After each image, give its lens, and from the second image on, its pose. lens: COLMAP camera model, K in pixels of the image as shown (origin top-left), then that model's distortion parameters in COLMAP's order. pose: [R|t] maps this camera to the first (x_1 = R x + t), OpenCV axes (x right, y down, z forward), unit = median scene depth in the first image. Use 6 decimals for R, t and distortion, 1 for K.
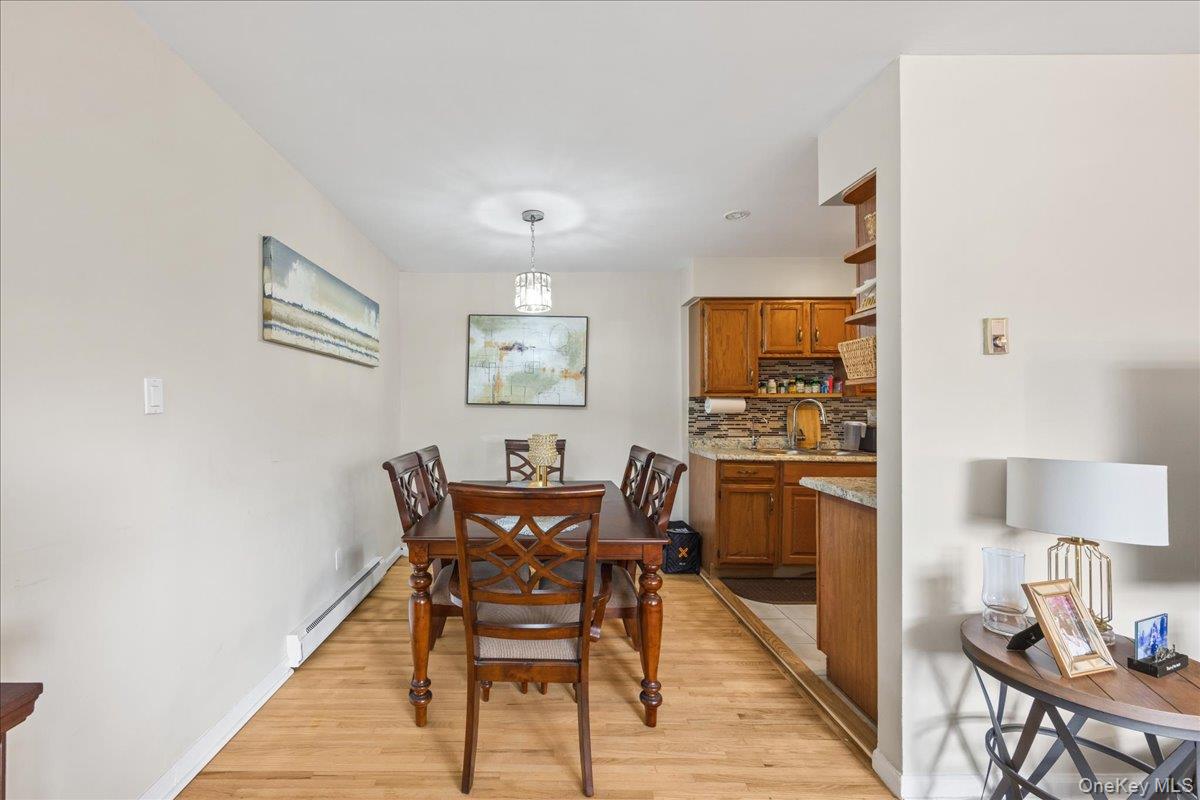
lens RADIAL K [[479.8, 0, 537.4], [0, 479.8, 401.1], [0, 0, 1]] dist [0.011199, 0.000032]
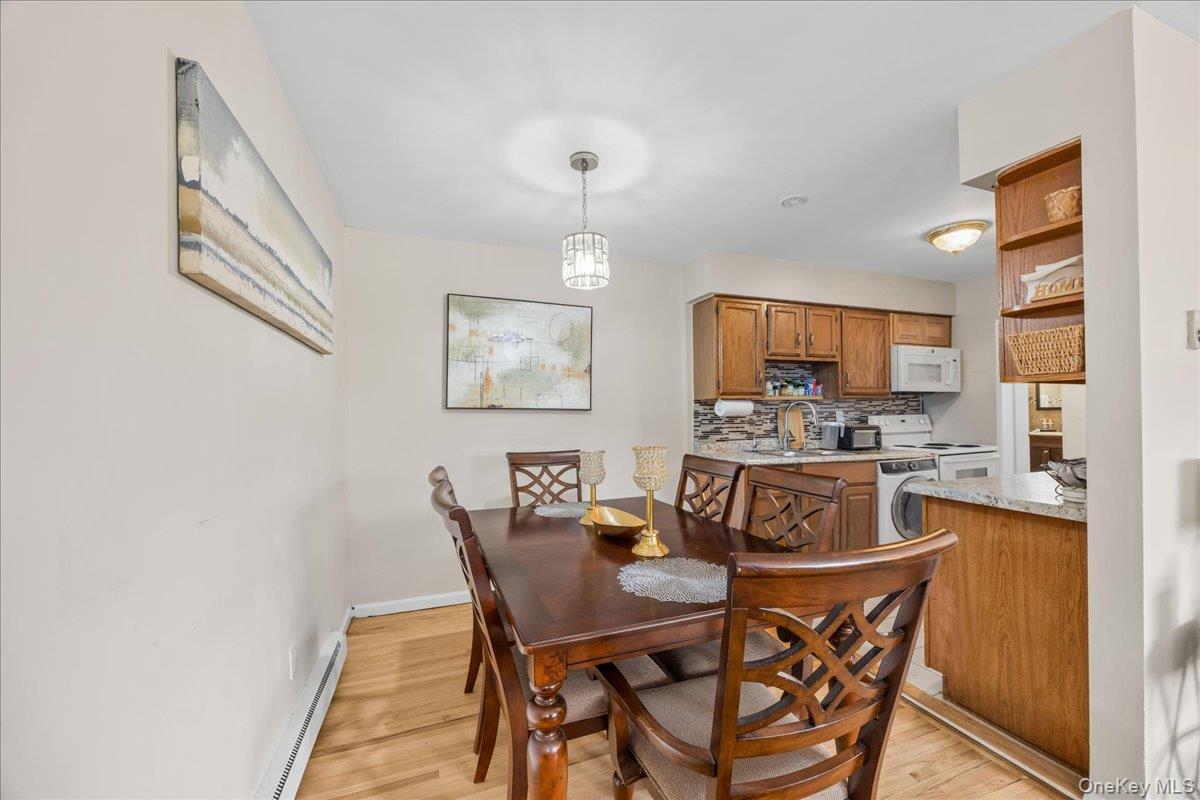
lens RADIAL K [[455.1, 0, 596.8], [0, 455.1, 408.2], [0, 0, 1]] dist [-0.000202, 0.000033]
pose [[0.934810, -0.006808, 0.355084, -0.194466], [0.005821, 0.999976, 0.003849, 0.004519], [-0.355101, -0.001531, 0.934827, 0.244177]]
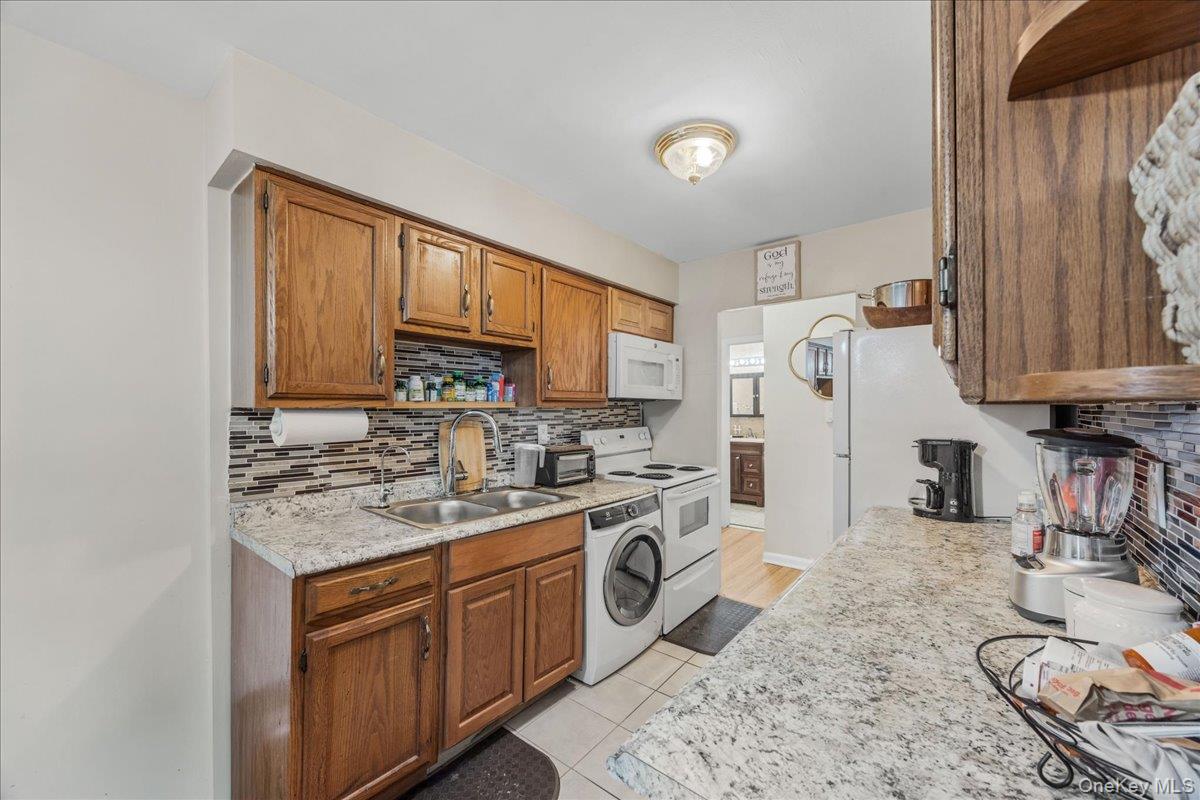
lens RADIAL K [[455.1, 0, 596.8], [0, 455.1, 408.2], [0, 0, 1]] dist [-0.000202, 0.000033]
pose [[0.625015, -0.000760, 0.780612, 0.218055], [-0.008470, 0.999934, 0.007756, -0.014033], [-0.780567, -0.011459, 0.624967, 0.531567]]
